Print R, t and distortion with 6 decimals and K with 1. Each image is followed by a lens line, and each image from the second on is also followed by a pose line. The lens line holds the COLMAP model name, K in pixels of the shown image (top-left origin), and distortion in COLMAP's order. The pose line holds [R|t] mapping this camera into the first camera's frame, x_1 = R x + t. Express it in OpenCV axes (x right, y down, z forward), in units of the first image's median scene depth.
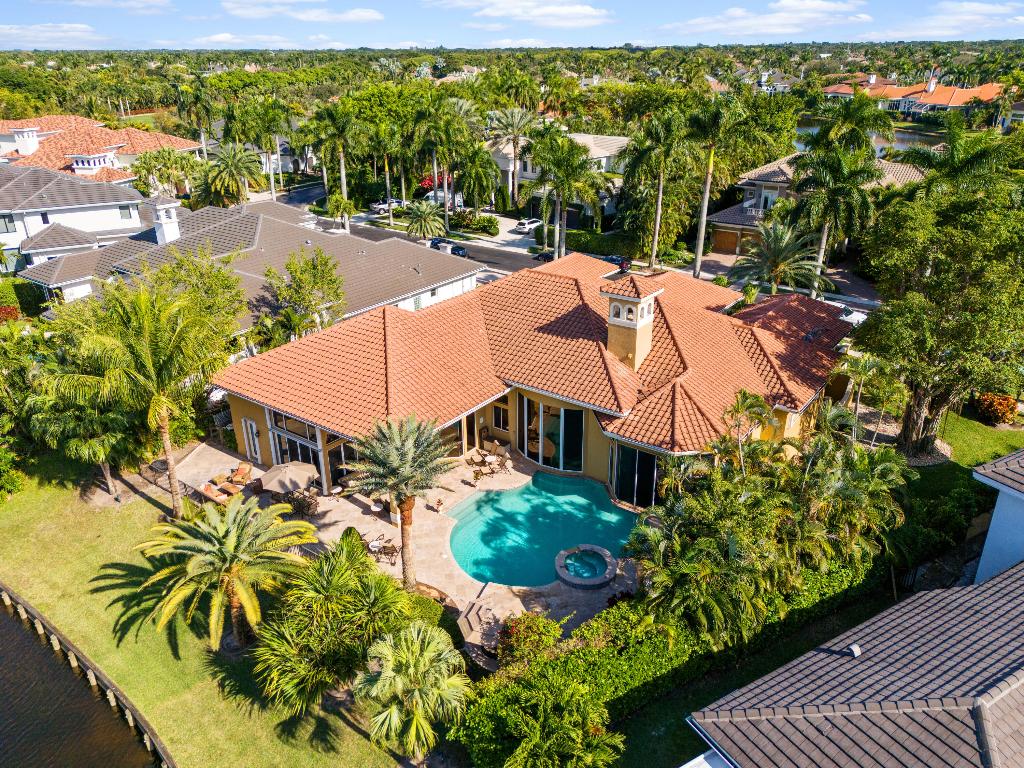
lens RADIAL K [[801.5, 0, 512.0], [0, 801.5, 384.0], [0, 0, 1]] dist [0.061032, -0.000252]
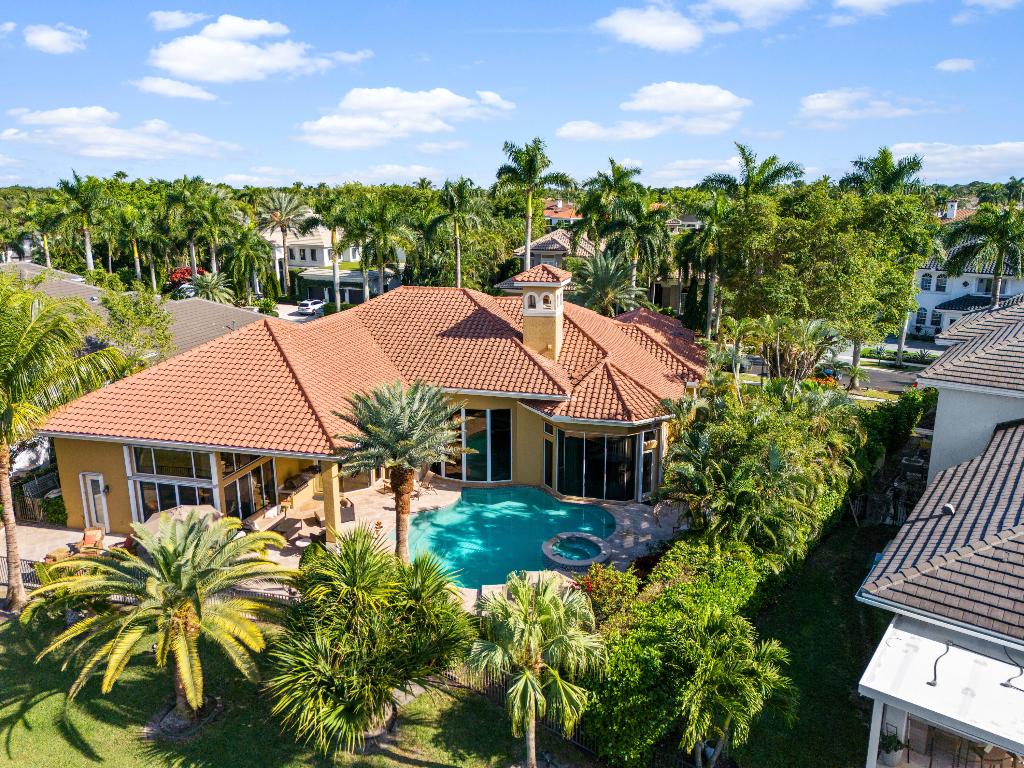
lens RADIAL K [[801.5, 0, 512.0], [0, 801.5, 384.0], [0, 0, 1]] dist [0.061032, -0.000252]
pose [[0.927926, -0.081974, 0.363639, -0.243031], [0.143686, 0.978793, -0.146011, 0.139638], [-0.343958, 0.187737, 0.920026, 0.133377]]
